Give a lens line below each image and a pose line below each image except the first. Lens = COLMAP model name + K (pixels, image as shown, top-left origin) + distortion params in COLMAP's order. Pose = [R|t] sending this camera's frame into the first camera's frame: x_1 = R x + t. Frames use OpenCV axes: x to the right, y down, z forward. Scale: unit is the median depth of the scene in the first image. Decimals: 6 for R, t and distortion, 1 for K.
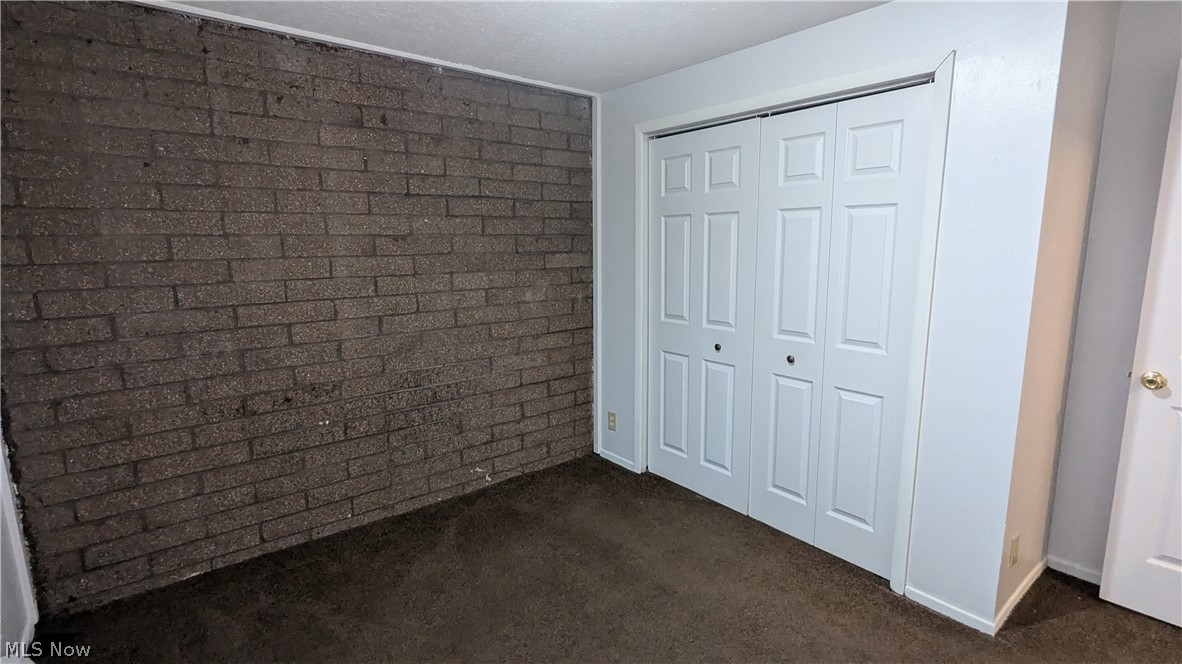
lens RADIAL K [[557.5, 0, 590.8], [0, 557.5, 332.4], [0, 0, 1]] dist [0.009761, -0.001732]
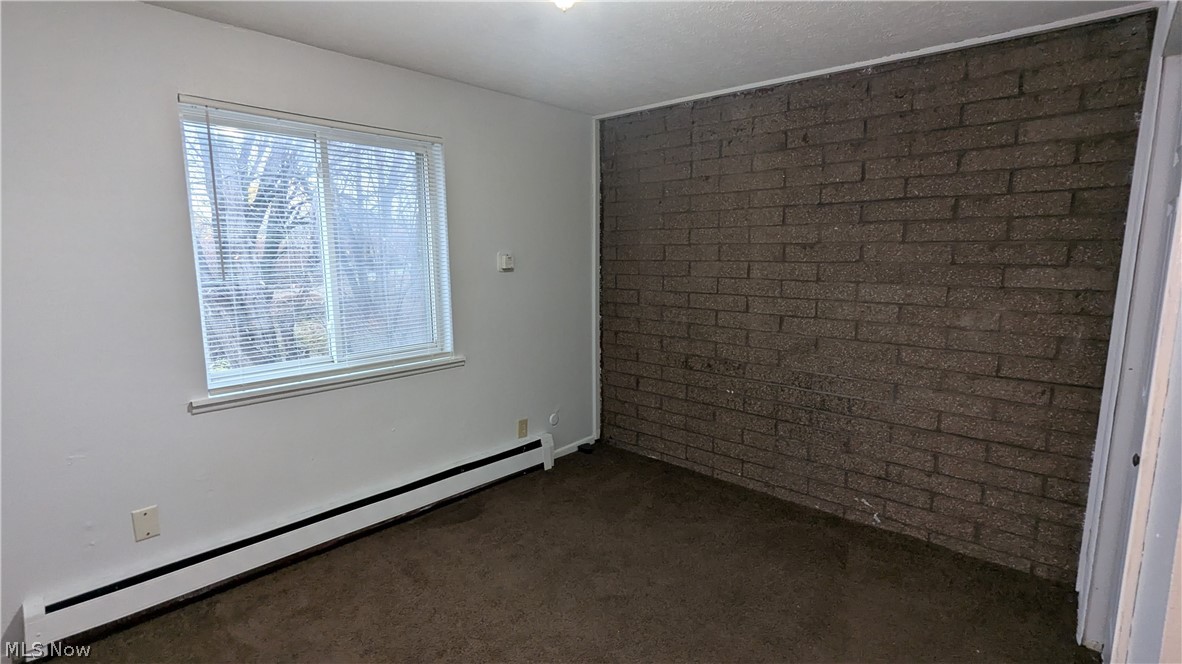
lens RADIAL K [[557.5, 0, 586.7], [0, 557.5, 333.0], [0, 0, 1]] dist [0.009761, -0.001732]
pose [[0.161903, 0.154928, -0.974569, 0.634577], [-0.161334, 0.978466, 0.128746, -0.073107], [0.973529, 0.136387, 0.183412, 0.403384]]
